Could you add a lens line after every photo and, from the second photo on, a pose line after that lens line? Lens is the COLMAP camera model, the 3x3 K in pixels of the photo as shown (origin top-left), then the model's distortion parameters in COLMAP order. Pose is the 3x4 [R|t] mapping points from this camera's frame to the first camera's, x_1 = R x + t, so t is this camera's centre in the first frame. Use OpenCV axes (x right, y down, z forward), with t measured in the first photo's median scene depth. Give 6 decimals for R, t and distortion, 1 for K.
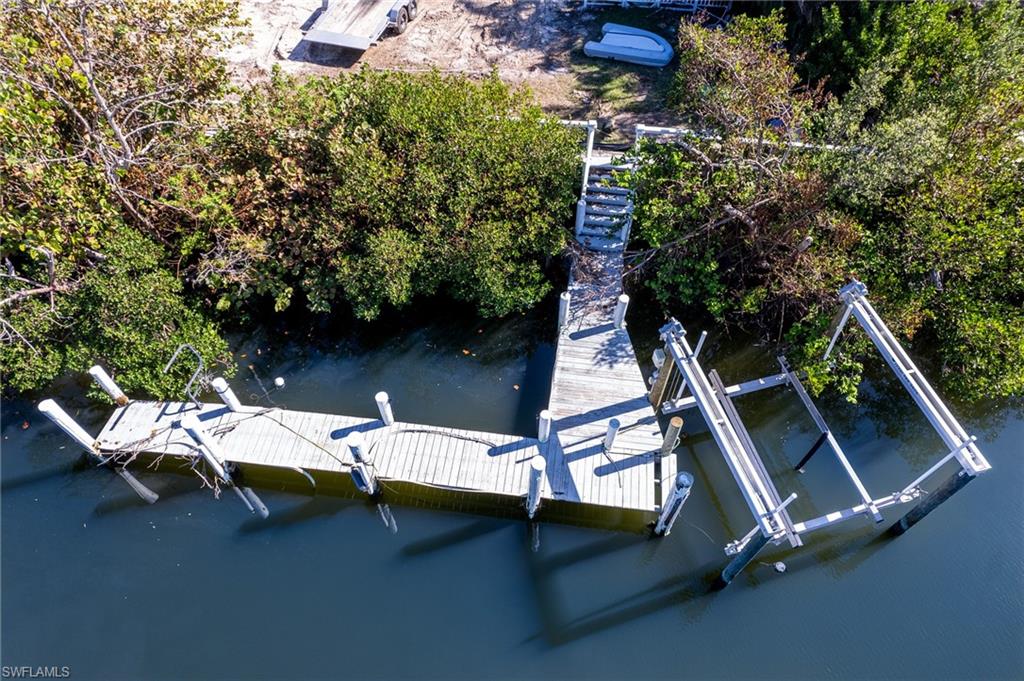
lens RADIAL K [[656.0, 0, 511.6], [0, 656.0, 344.8], [0, 0, 1]] dist [-0.074127, 0.064139]
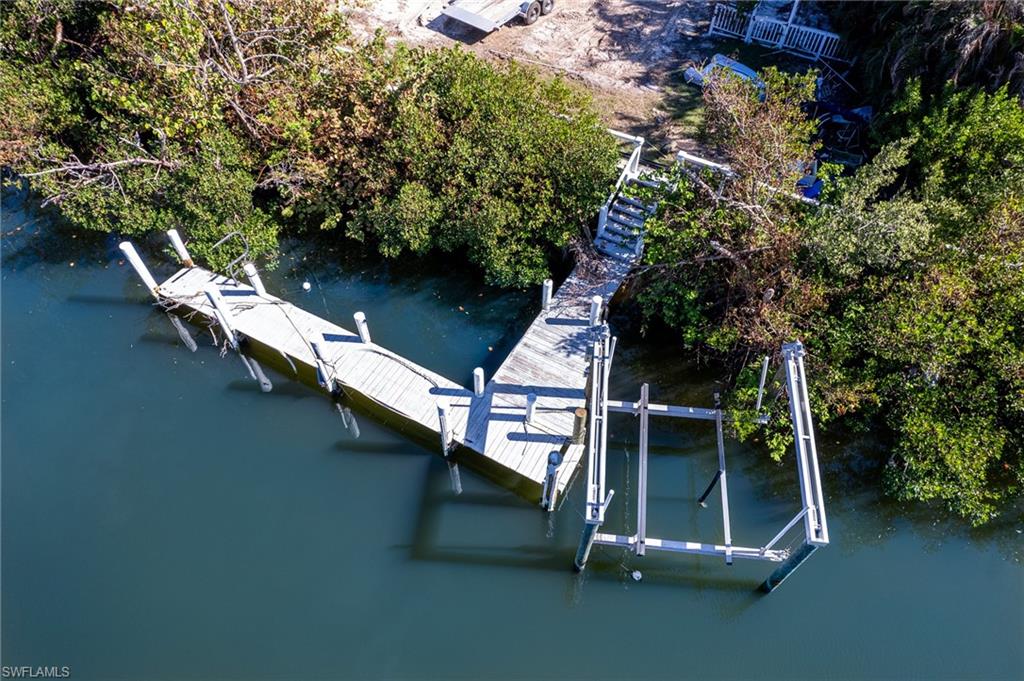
lens RADIAL K [[656.0, 0, 511.6], [0, 656.0, 344.8], [0, 0, 1]] dist [-0.074127, 0.064139]
pose [[0.929351, 0.299033, -0.216533, 0.303942], [-0.297507, 0.953864, 0.040407, -0.000393], [0.218626, 0.026868, 0.975439, -0.088911]]
